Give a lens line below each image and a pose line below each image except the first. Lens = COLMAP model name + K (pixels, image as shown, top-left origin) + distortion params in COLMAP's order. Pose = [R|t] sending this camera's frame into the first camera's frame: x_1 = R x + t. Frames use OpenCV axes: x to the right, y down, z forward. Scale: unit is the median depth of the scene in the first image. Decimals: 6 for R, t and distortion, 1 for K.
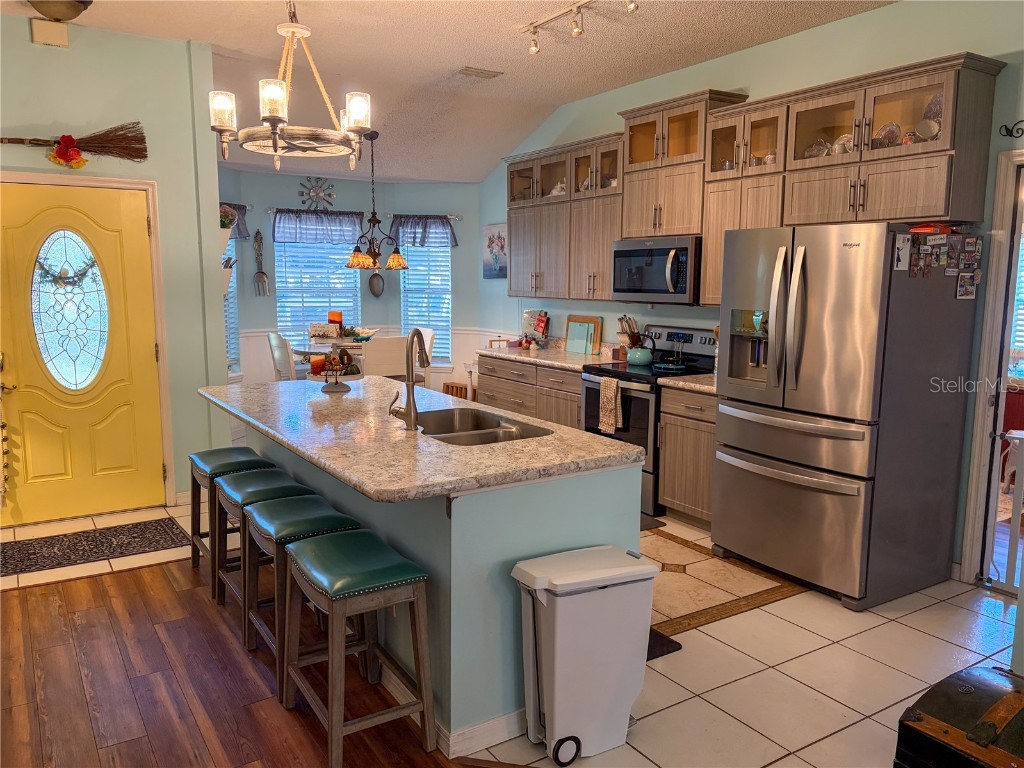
lens RADIAL K [[771.2, 0, 512.0], [0, 771.2, 384.0], [0, 0, 1]] dist [0.058584, -0.062772]
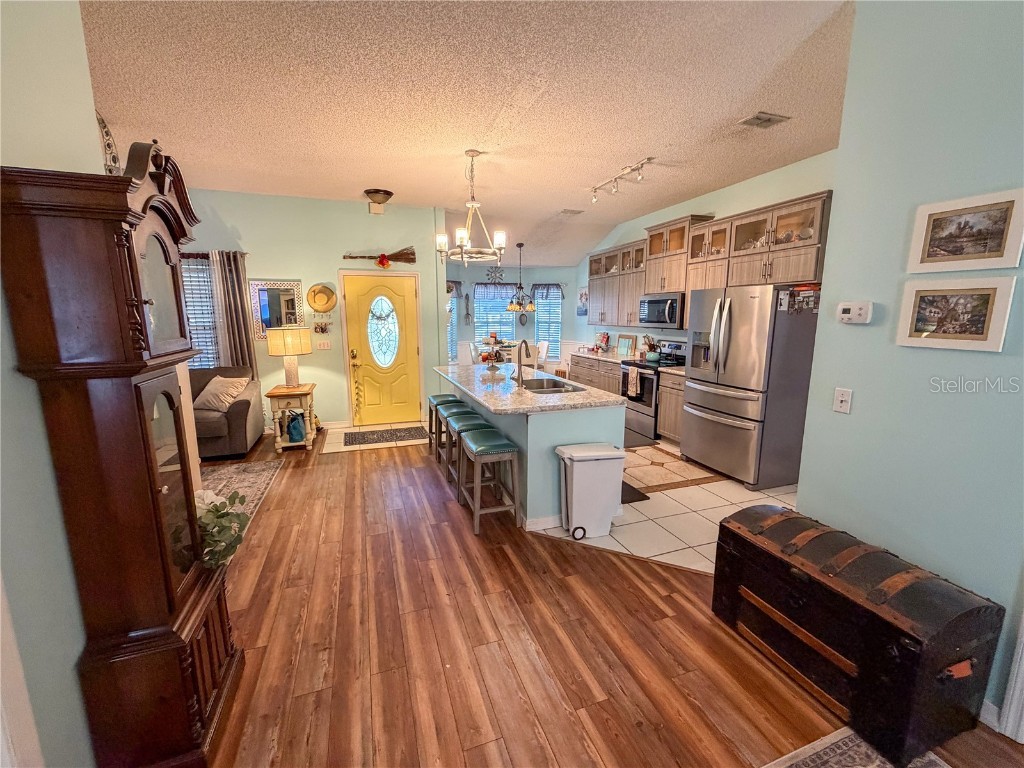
lens RADIAL K [[414.2, 0, 510.5], [0, 414.2, 383.0], [0, 0, 1]] dist [0.000509, 0.000600]
pose [[0.973375, 0.030211, -0.227218, 0.066792], [-0.024637, 0.999323, 0.027325, 0.011455], [0.227890, -0.021000, 0.973460, -0.081426]]
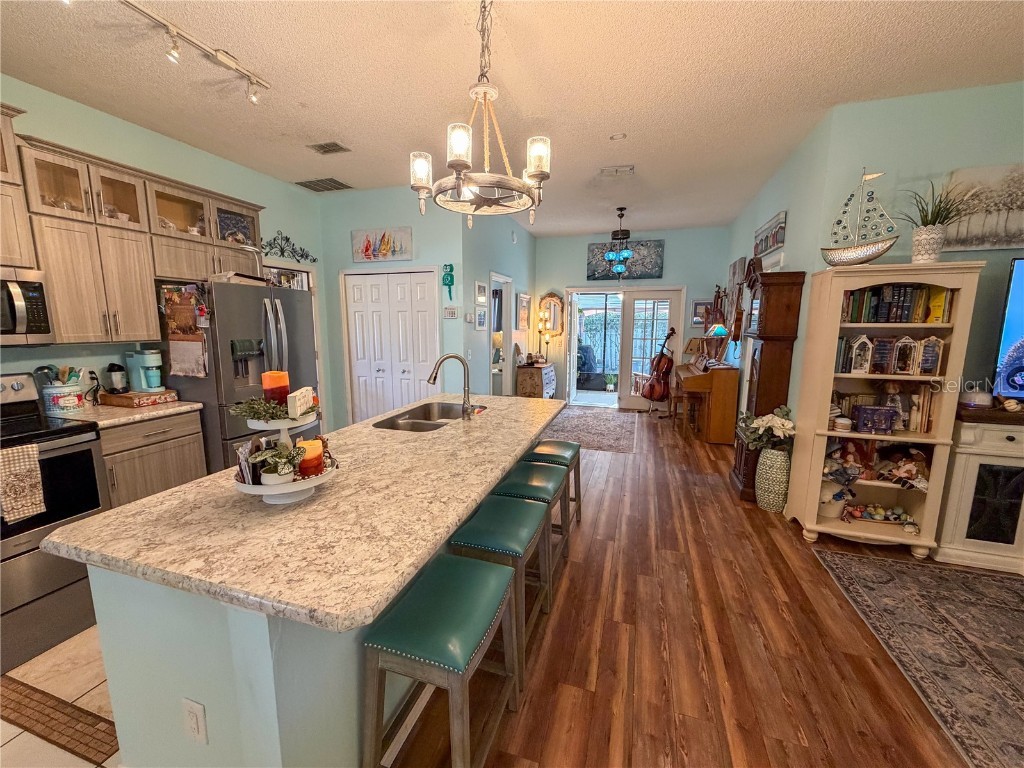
lens RADIAL K [[414.2, 0, 510.5], [0, 414.2, 383.0], [0, 0, 1]] dist [0.000509, 0.000600]
pose [[-0.633737, -0.123296, 0.763659, -0.508477], [0.102303, 0.965185, 0.240731, -0.124251], [-0.766754, 0.230685, -0.599060, 0.900726]]
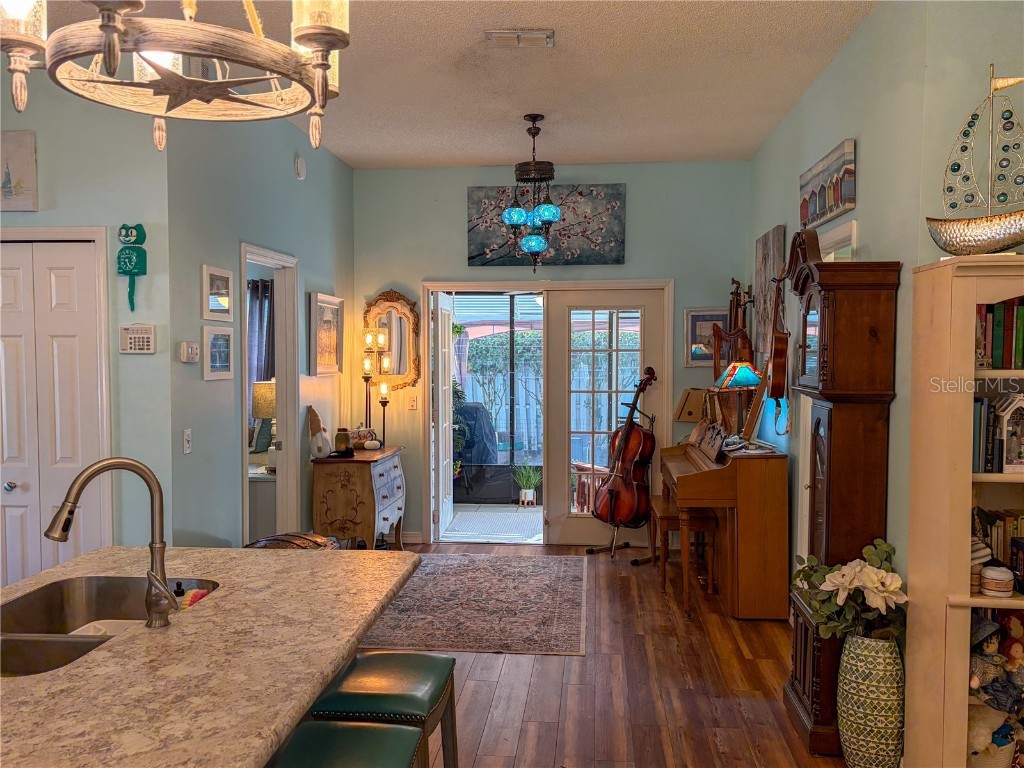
lens RADIAL K [[915.1, 0, 510.8], [0, 915.1, 388.1], [0, 0, 1]] dist [0.070953, -0.080055]
pose [[-0.785462, -0.036938, 0.617806, -0.490719], [0.081086, 0.983472, 0.161892, -0.132923], [-0.613575, 0.177255, -0.769485, 0.862811]]
